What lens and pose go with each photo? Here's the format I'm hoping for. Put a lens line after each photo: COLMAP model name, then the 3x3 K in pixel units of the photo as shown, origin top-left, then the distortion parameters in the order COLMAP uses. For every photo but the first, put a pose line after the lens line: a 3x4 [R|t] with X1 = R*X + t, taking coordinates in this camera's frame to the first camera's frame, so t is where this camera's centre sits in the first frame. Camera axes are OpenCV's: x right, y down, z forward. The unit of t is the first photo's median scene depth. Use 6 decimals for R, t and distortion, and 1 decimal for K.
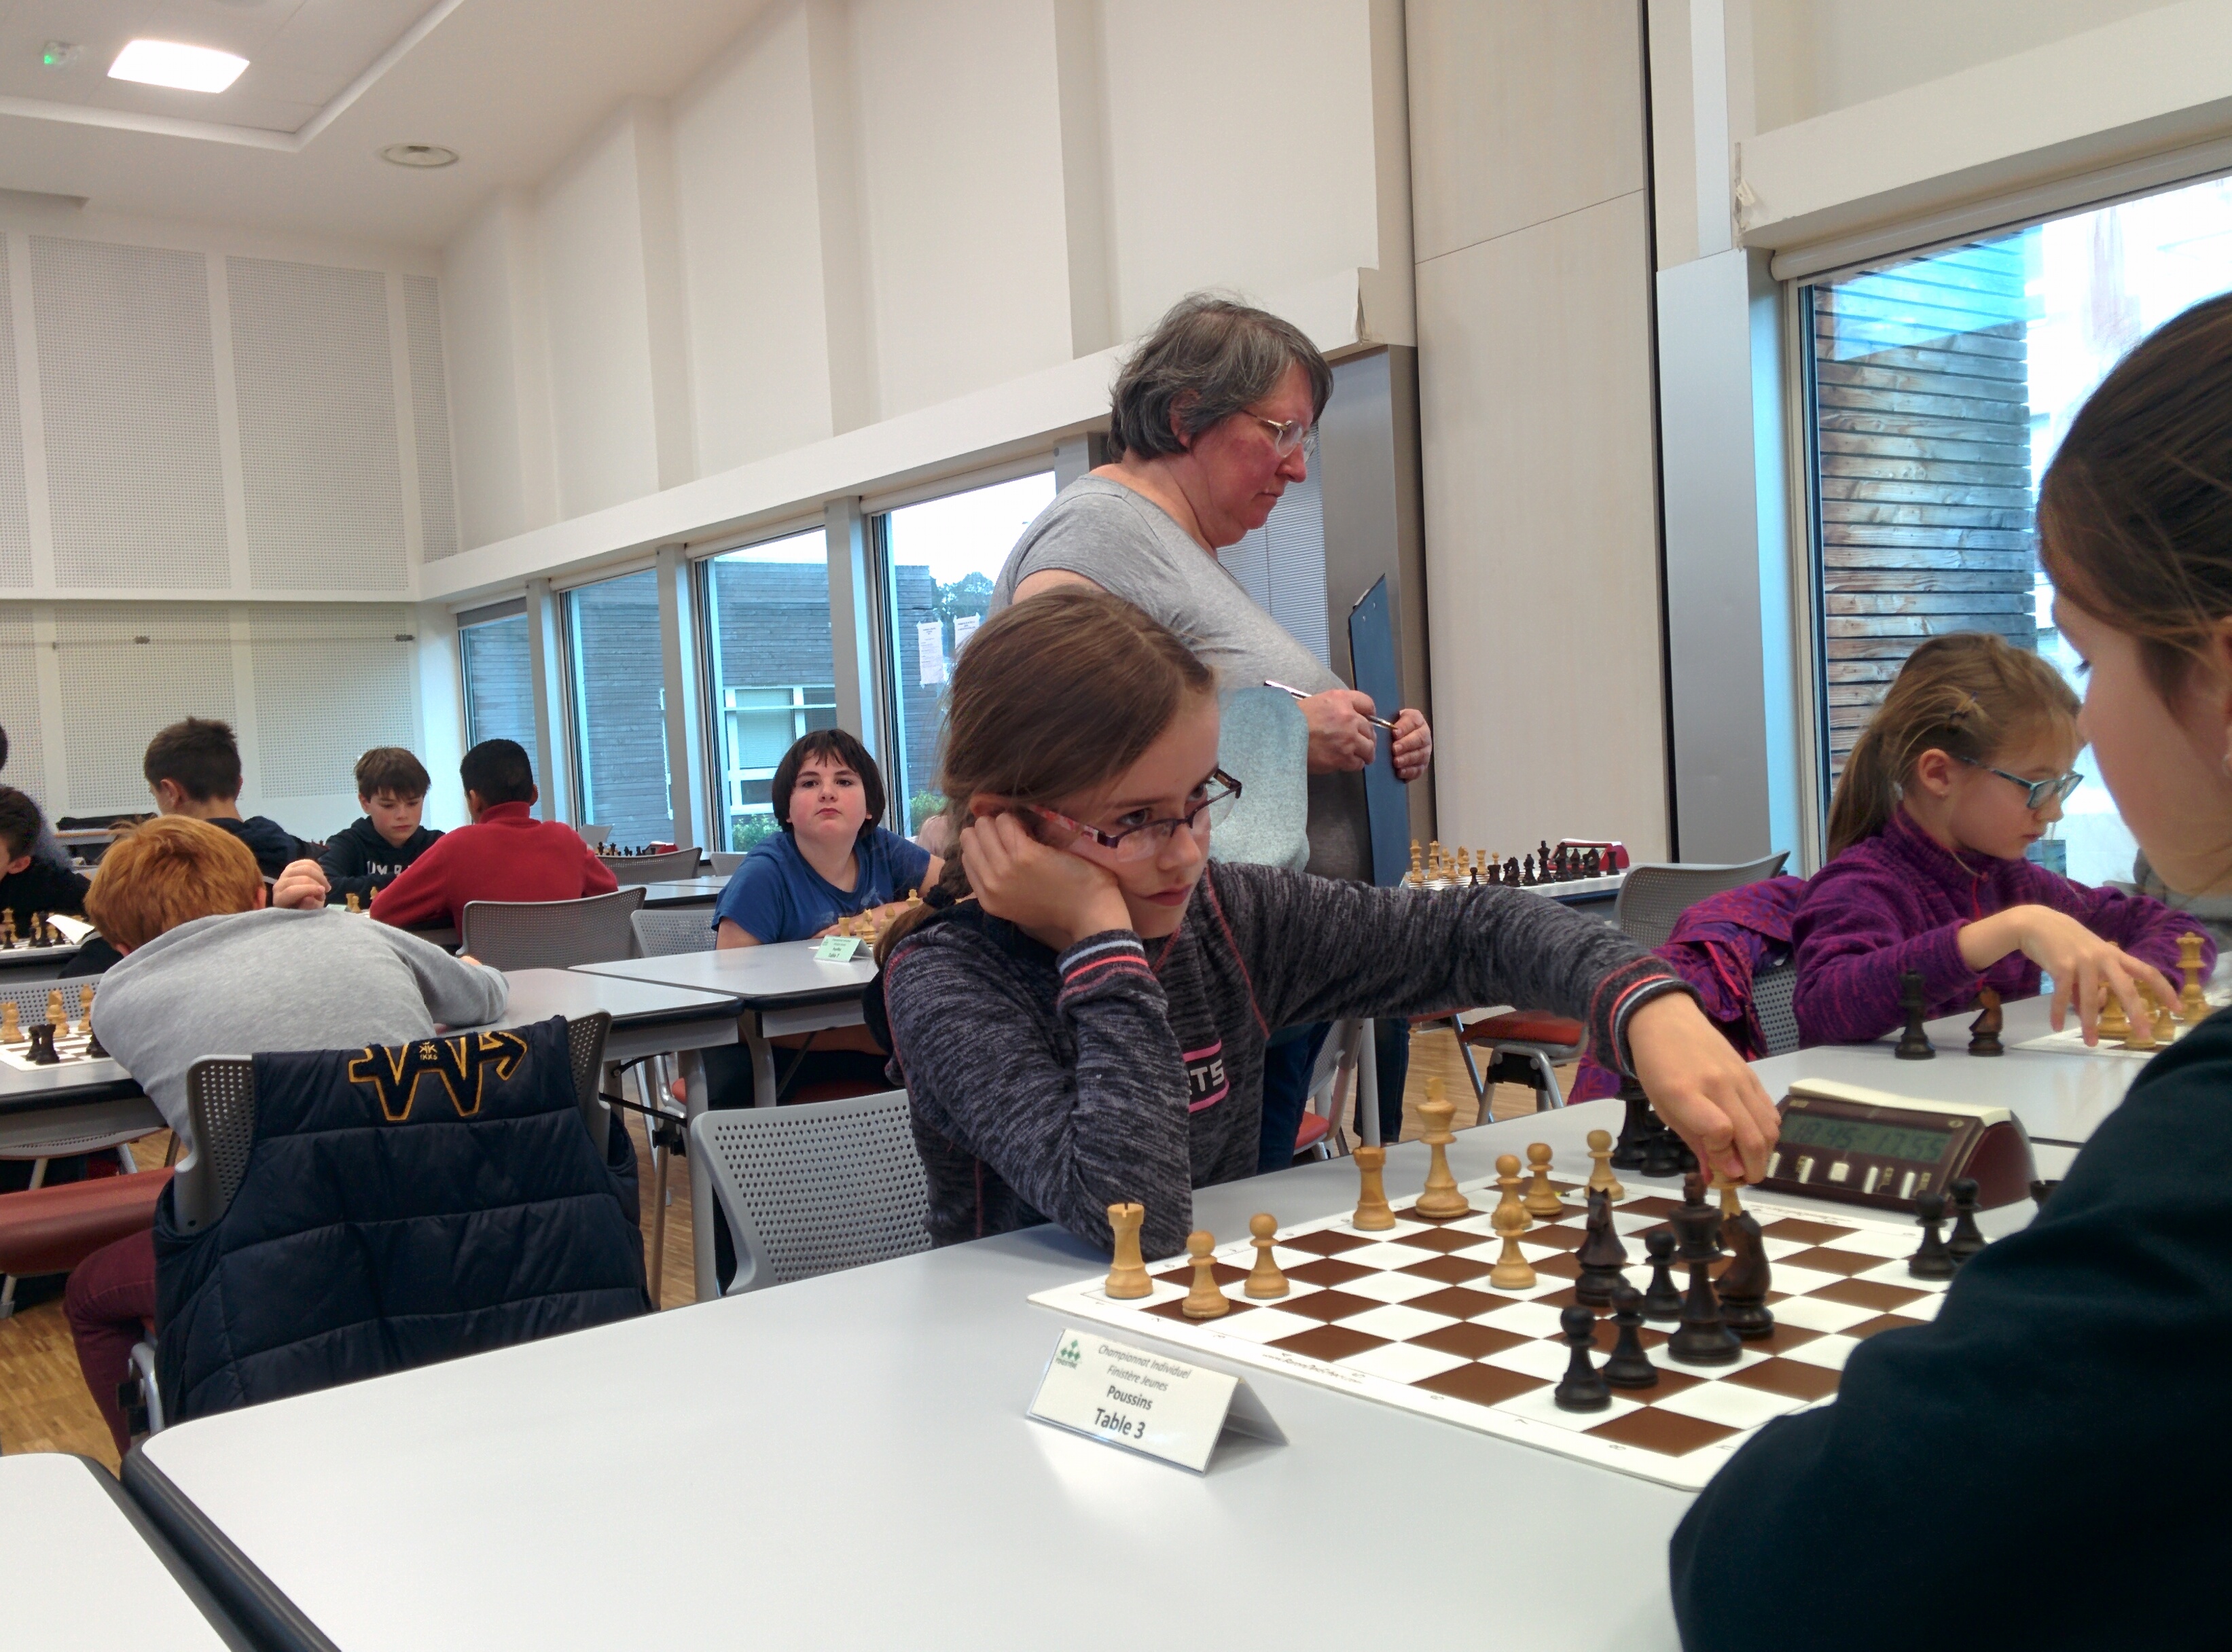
lens RADIAL K [[1998.0, 0, 1095.6], [0, 1998.0, 817.5], [0, 0, 1]] dist [0.083600, -0.111538]
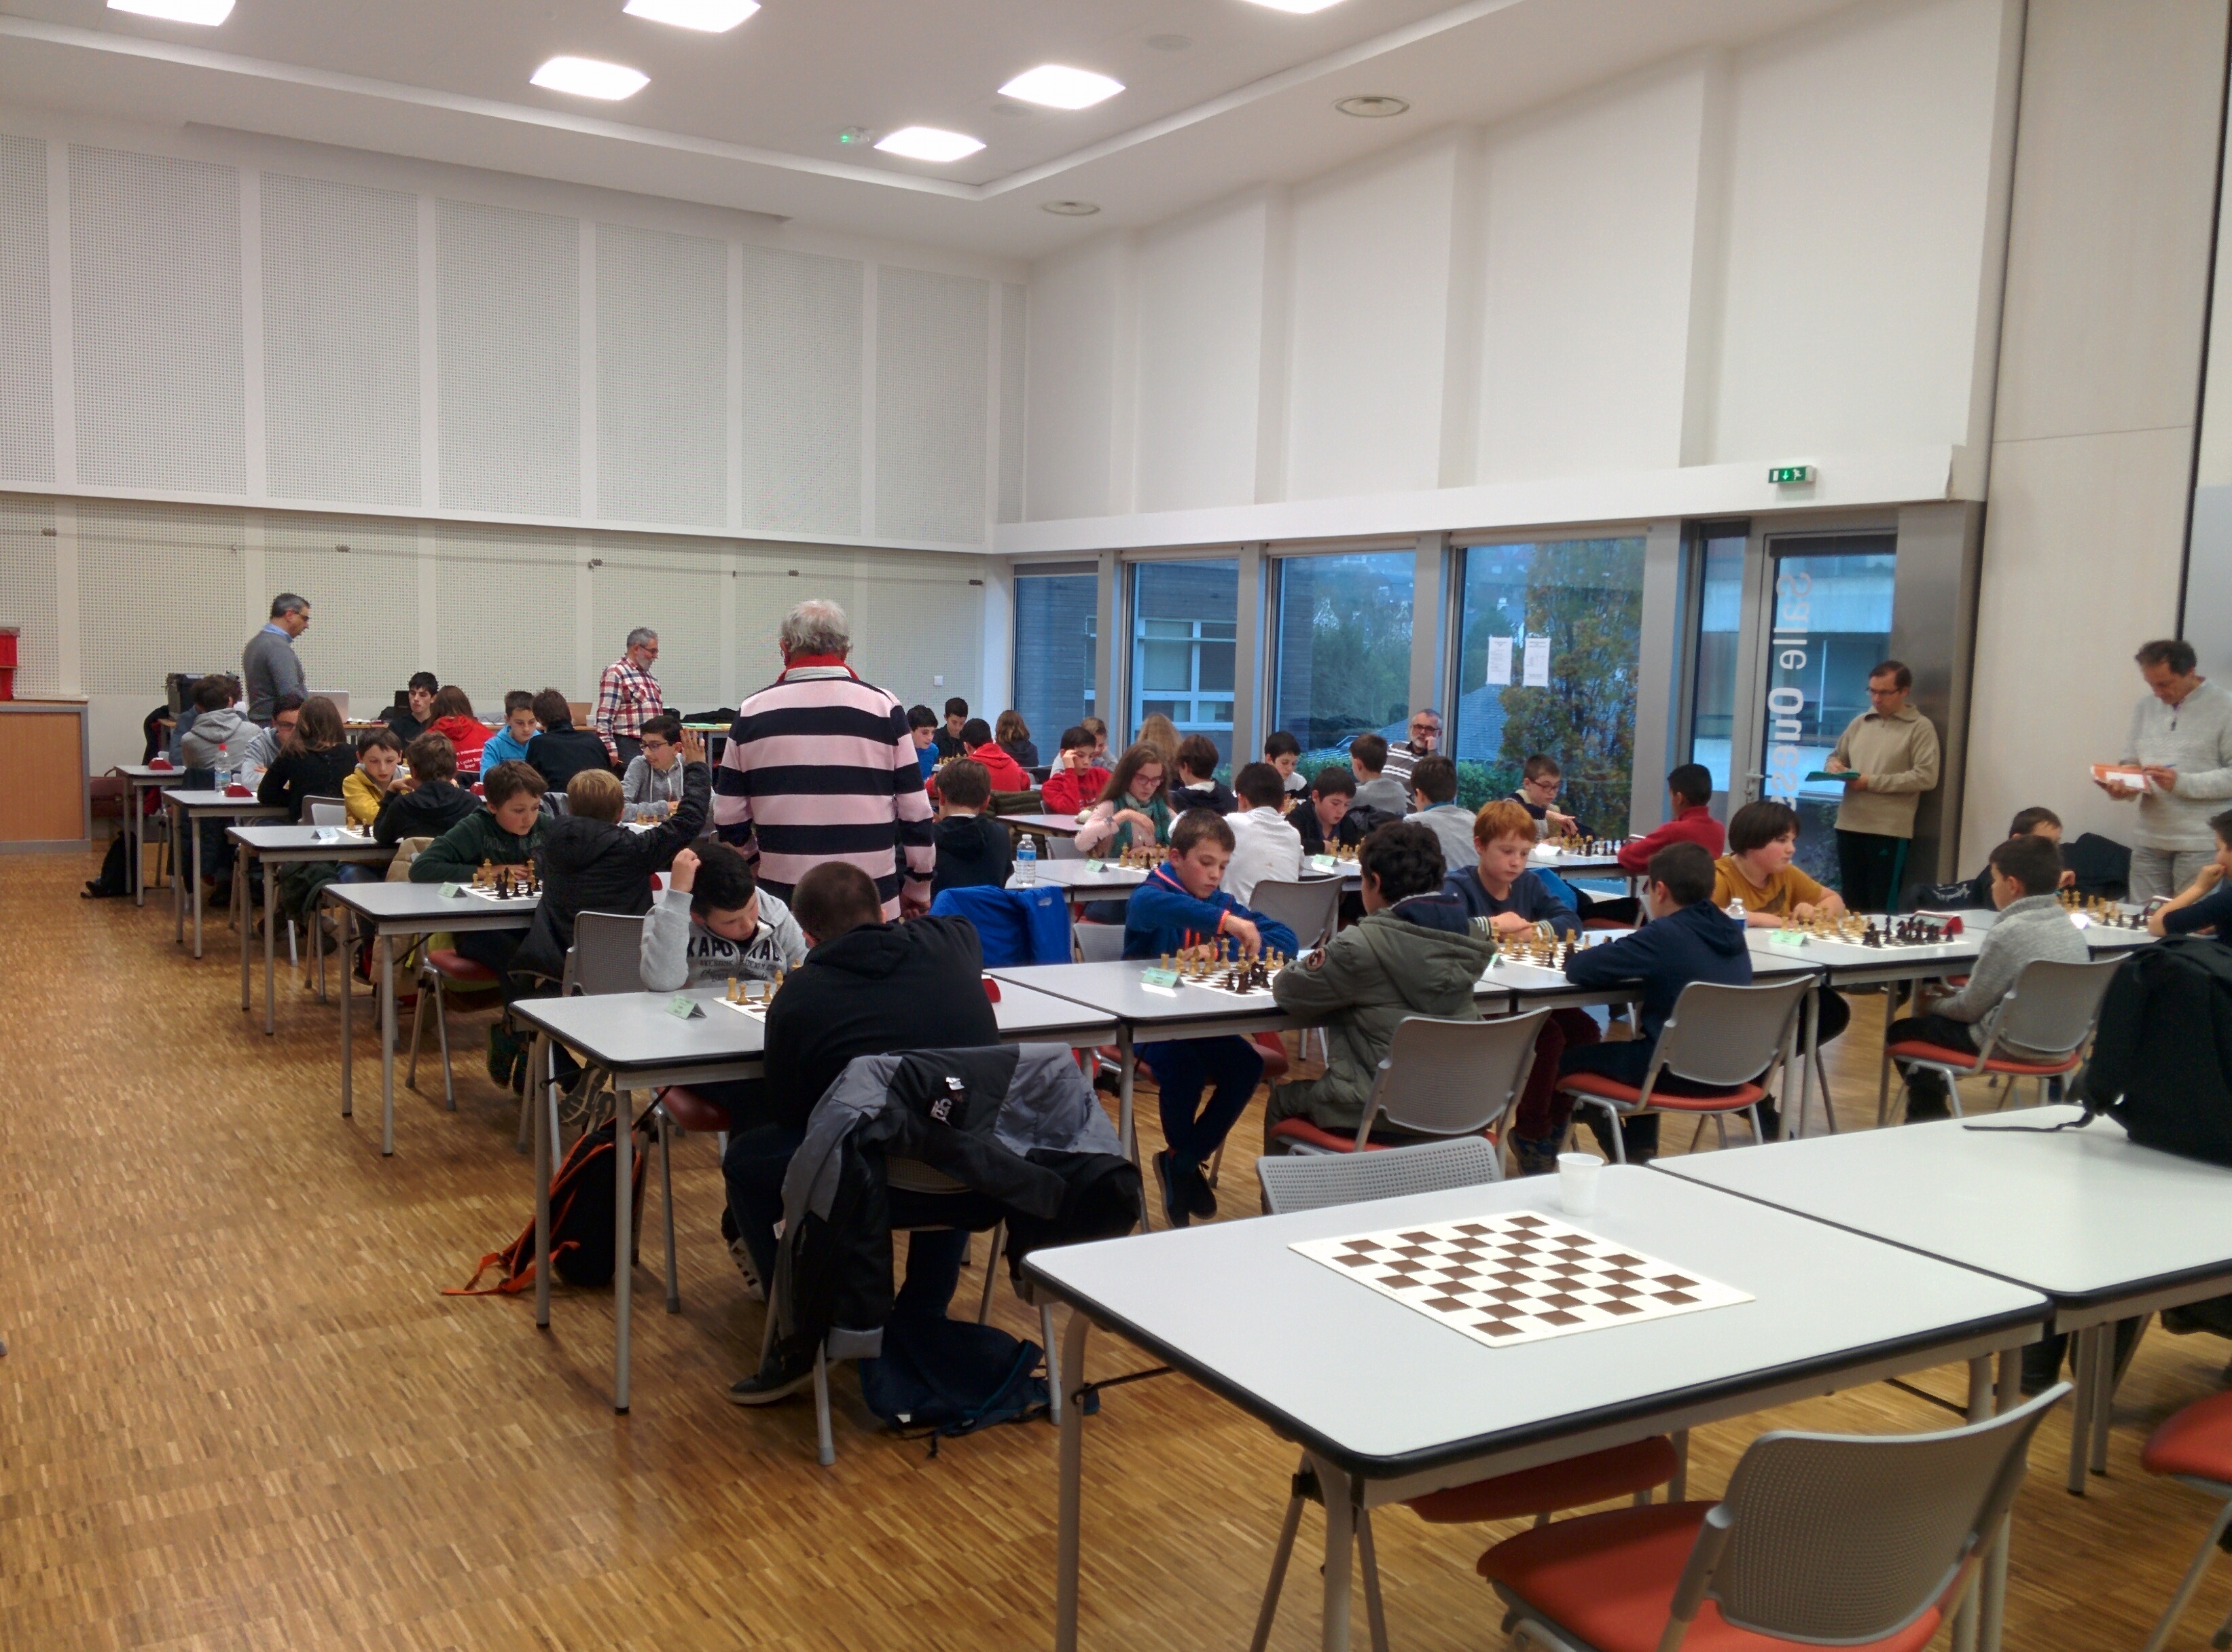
lens RADIAL K [[1998.0, 0, 1135.3], [0, 1998.0, 849.8], [0, 0, 1]] dist [0.083600, -0.111538]
pose [[0.994057, 0.090729, -0.060165, -0.193236], [-0.086342, 0.993668, 0.071894, -0.028347], [0.066307, -0.066272, 0.995596, -0.269909]]
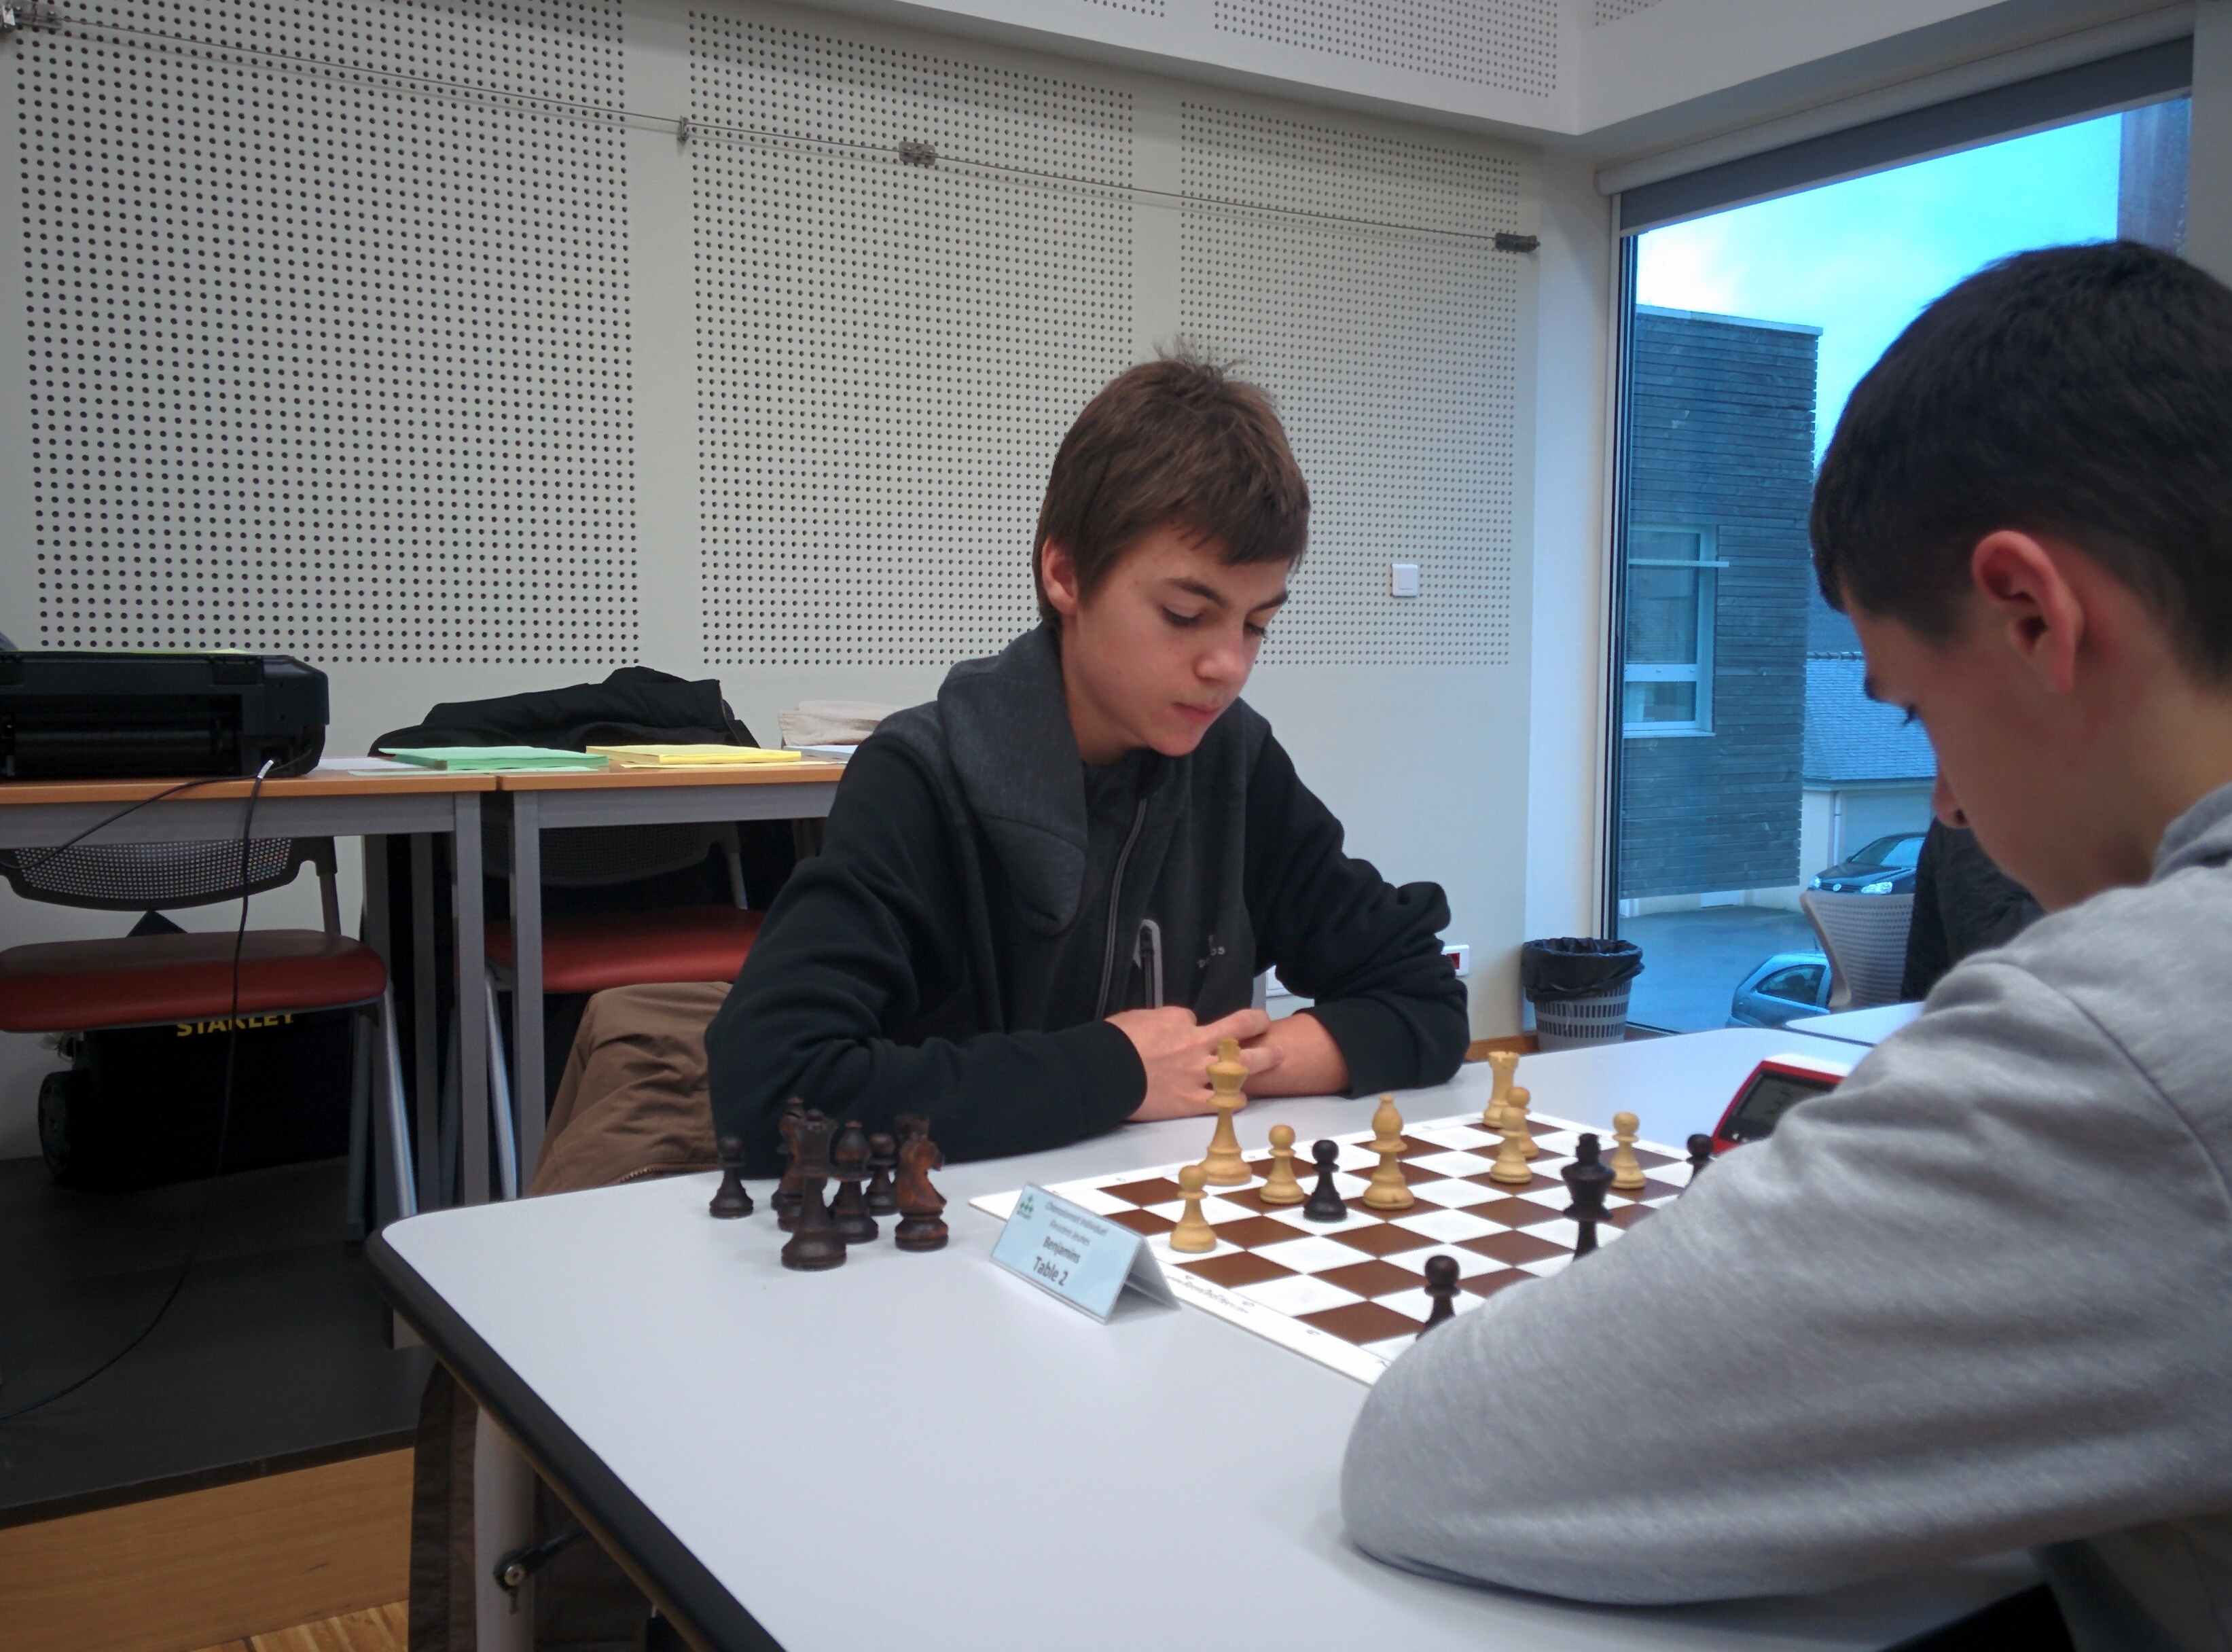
lens RADIAL K [[1998.0, 0, 1122.4], [0, 1998.0, 818.0], [0, 0, 1]] dist [0.083600, -0.111538]
pose [[0.994868, 0.058896, -0.082278, -0.462622], [-0.055196, 0.997390, 0.046538, 0.001373], [0.084804, -0.041758, 0.995522, 0.773810]]
